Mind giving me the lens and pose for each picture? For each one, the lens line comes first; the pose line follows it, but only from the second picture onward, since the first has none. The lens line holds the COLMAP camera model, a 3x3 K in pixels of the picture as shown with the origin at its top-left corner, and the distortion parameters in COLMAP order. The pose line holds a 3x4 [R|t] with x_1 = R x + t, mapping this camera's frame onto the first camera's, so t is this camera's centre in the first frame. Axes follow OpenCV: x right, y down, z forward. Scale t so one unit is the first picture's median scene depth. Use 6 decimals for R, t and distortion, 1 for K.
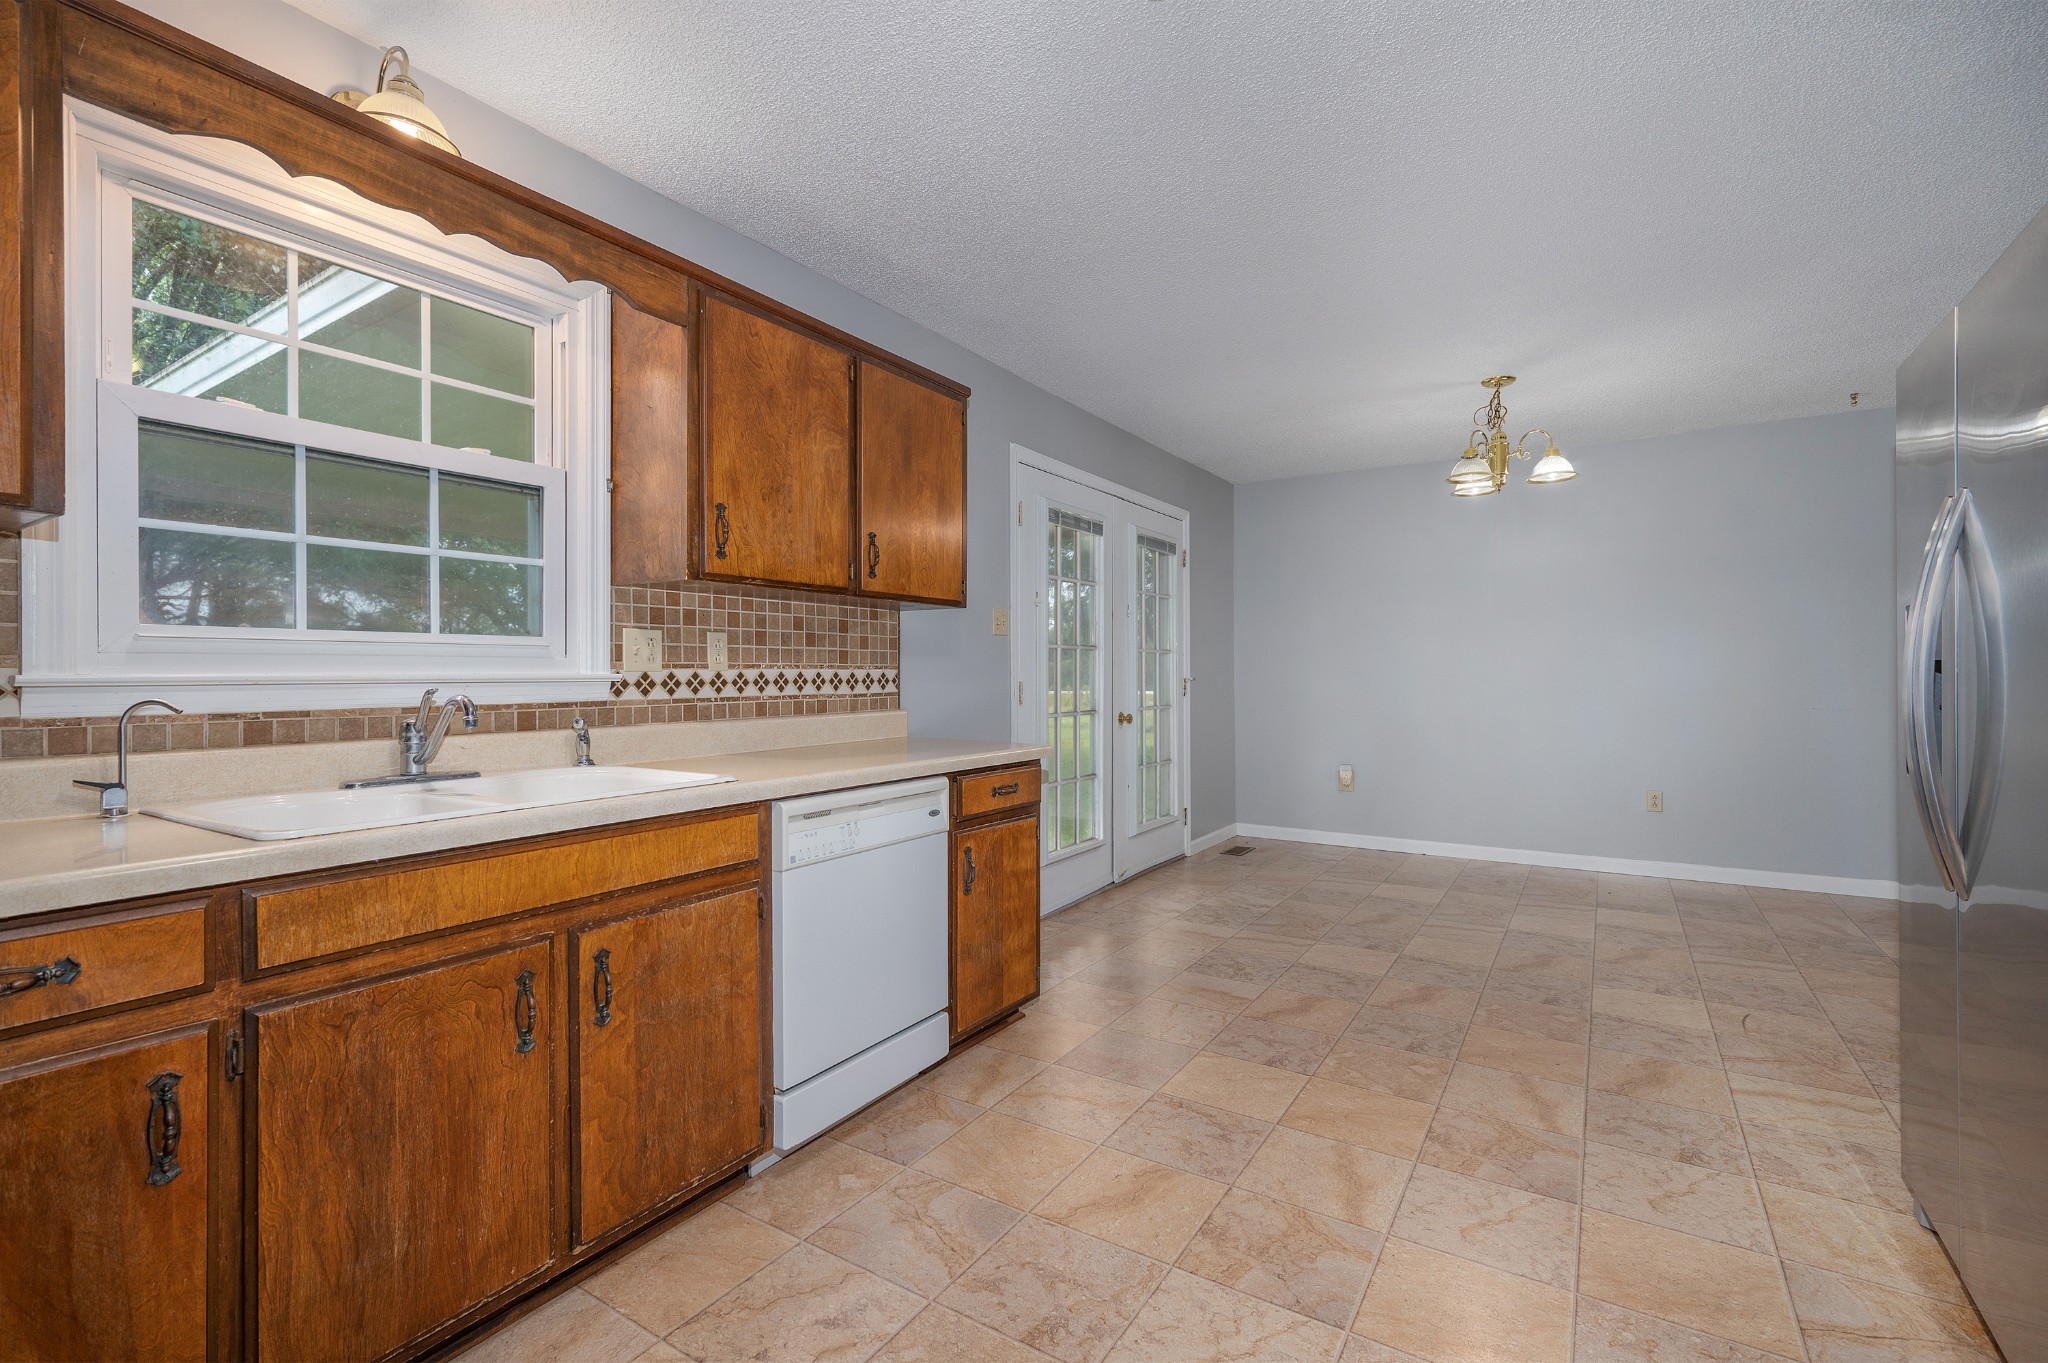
lens RADIAL K [[914.5, 0, 1017.3], [0, 914.5, 662.1], [0, 0, 1]] dist [-0.003226, 0.000845]
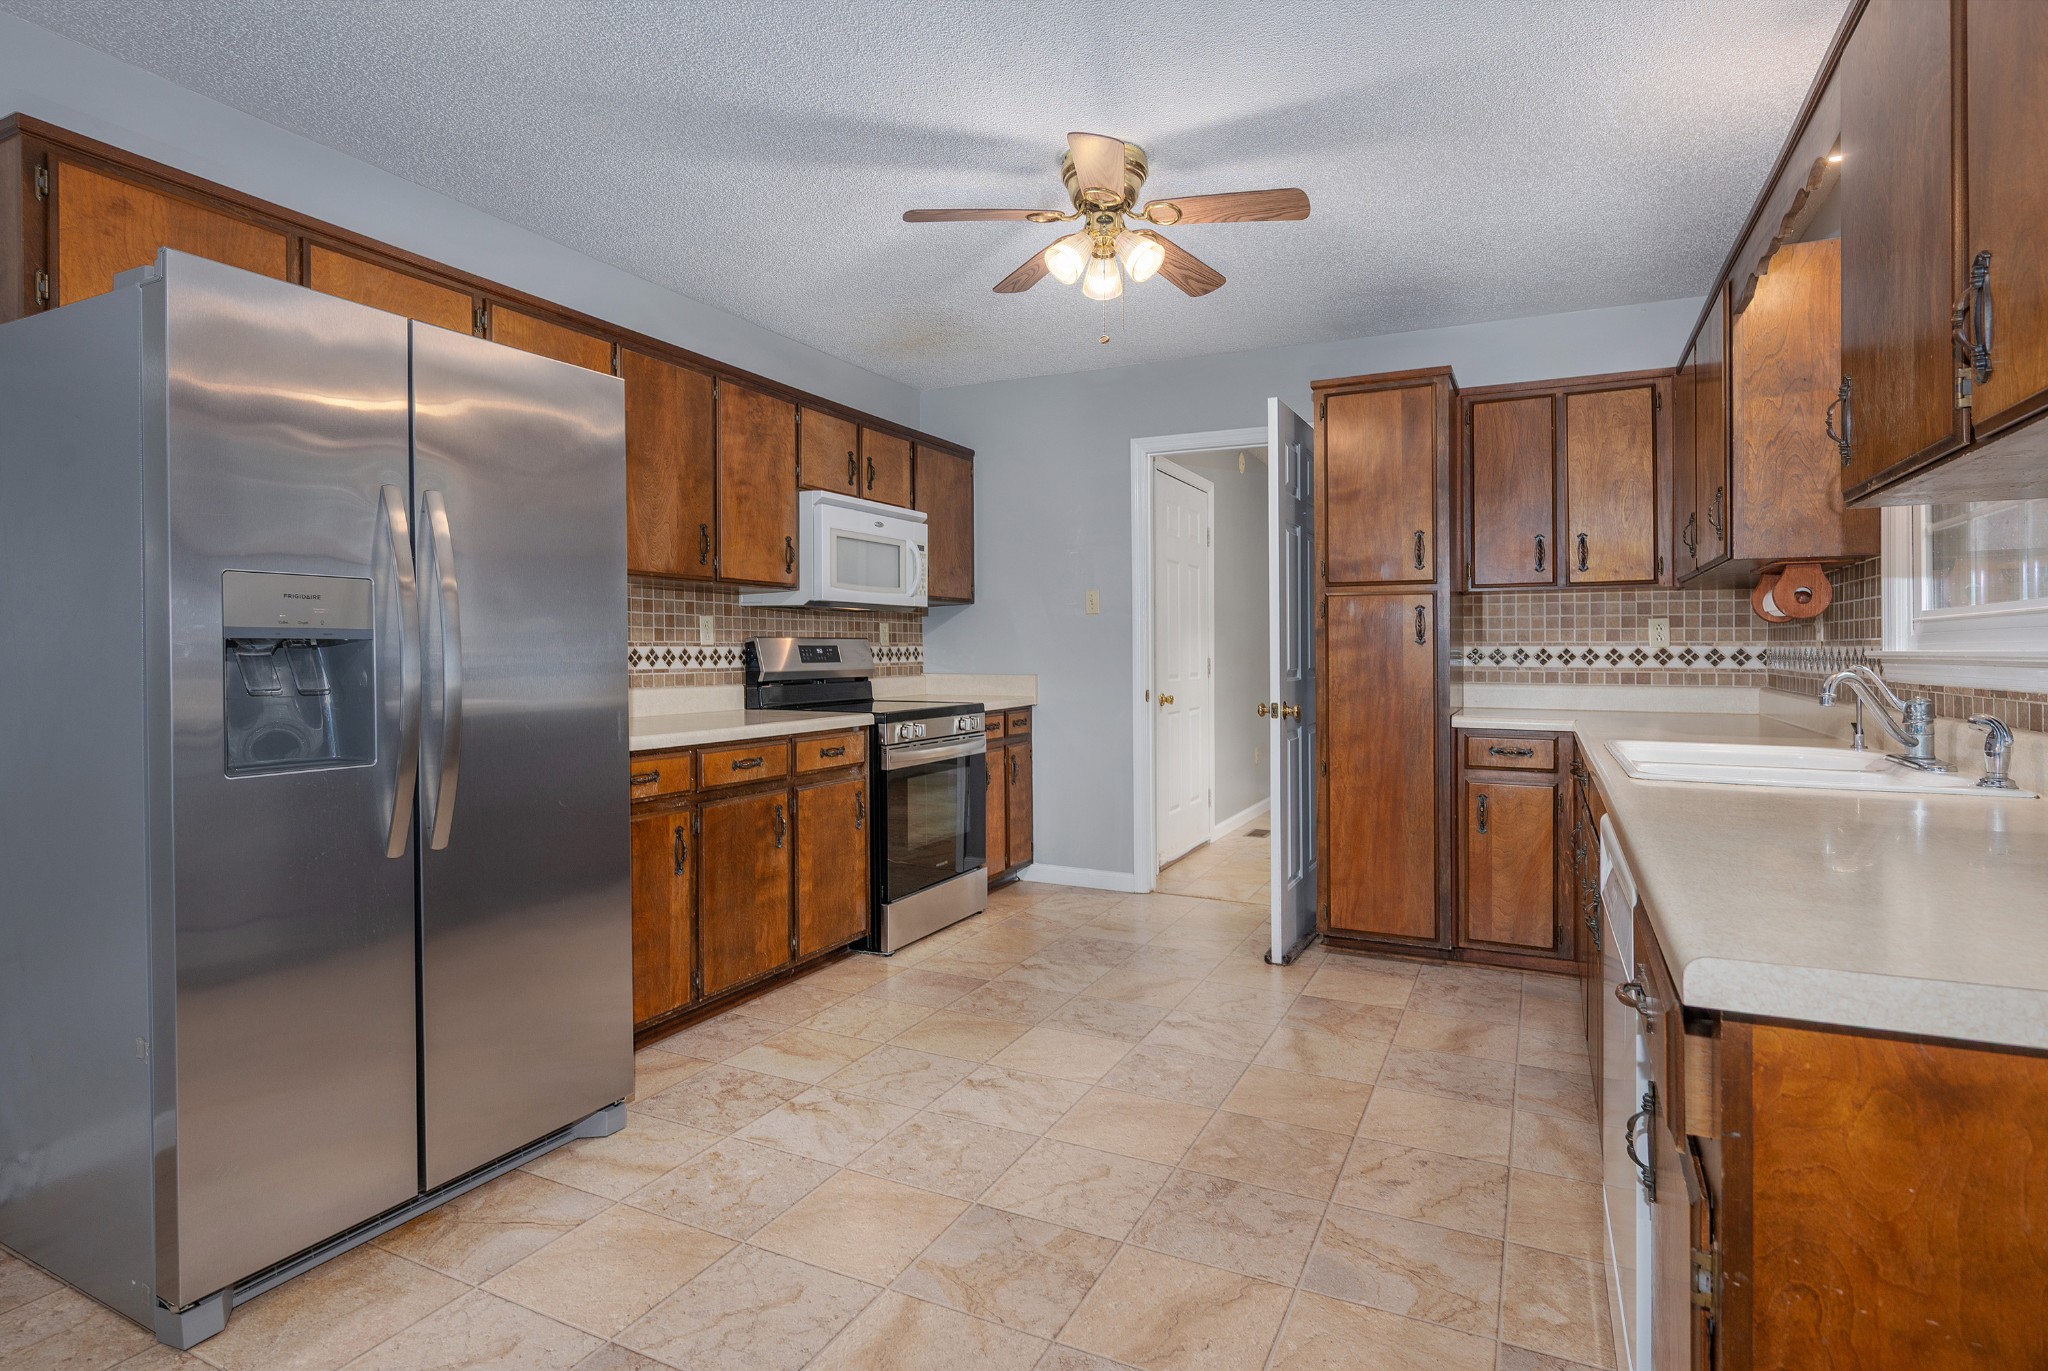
lens RADIAL K [[1044.2, 0, 1005.9], [0, 1044.2, 661.1], [0, 0, 1]] dist [-0.006787, -0.000268]
pose [[-0.994807, 0.002771, -0.101742, 0.289123], [0.003098, 0.999991, -0.003048, 0.018952], [0.101733, -0.003347, -0.994806, 1.490222]]
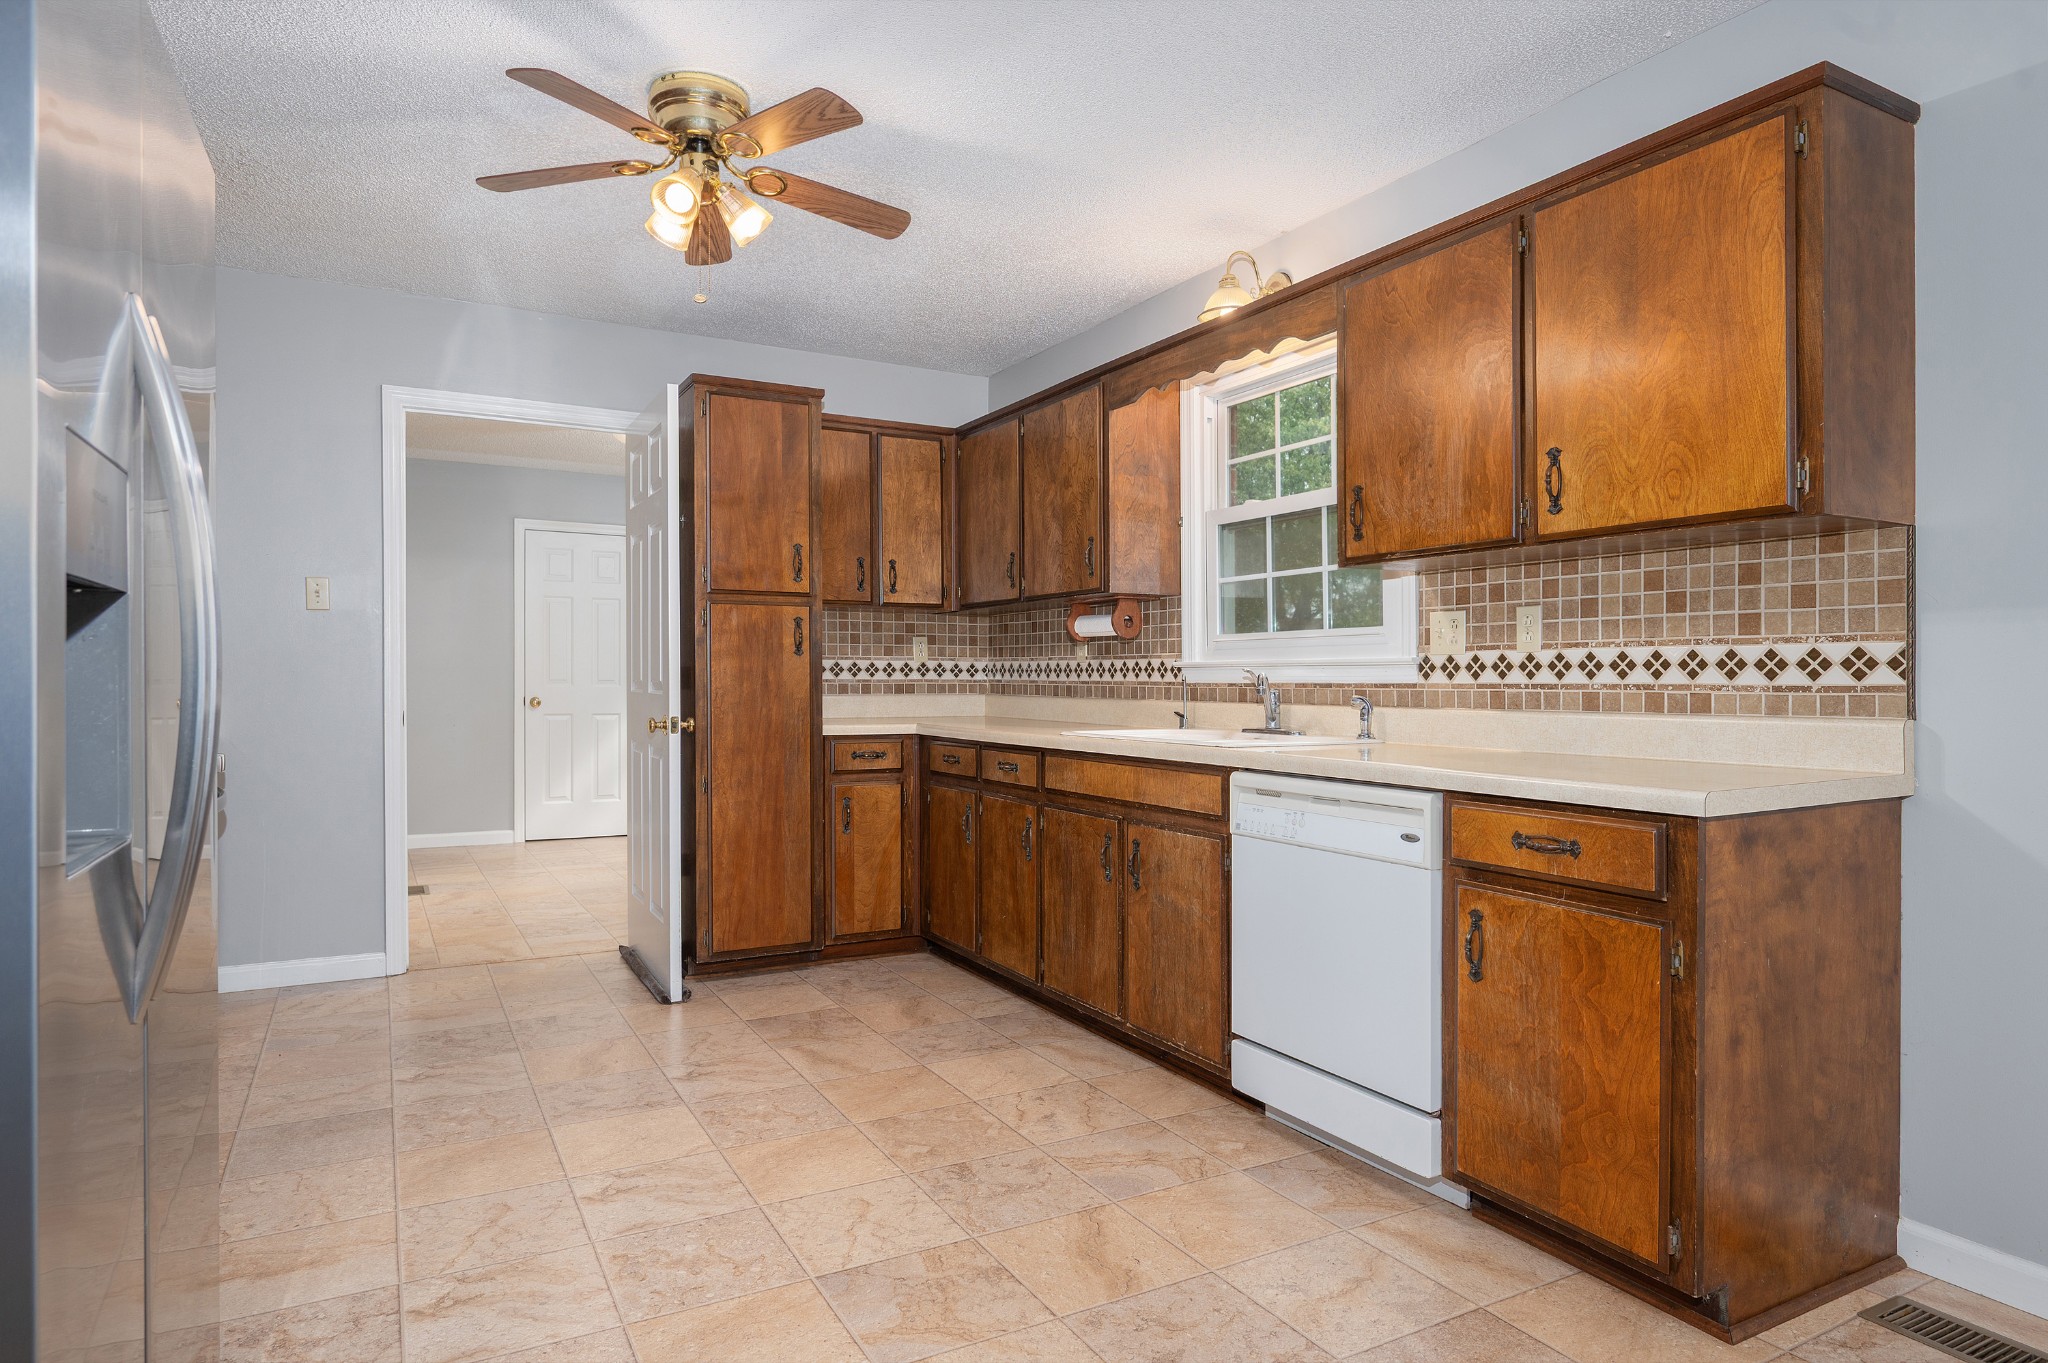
lens RADIAL K [[1182.1, 0, 1006.5], [0, 1182.1, 676.5], [0, 0, 1]] dist [-0.007702, -0.000683]
pose [[-0.486045, 0.000215, -0.873934, 0.903555], [0.009995, 0.999936, -0.005313, 0.035005], [0.873876, -0.011317, -0.486016, 1.171921]]
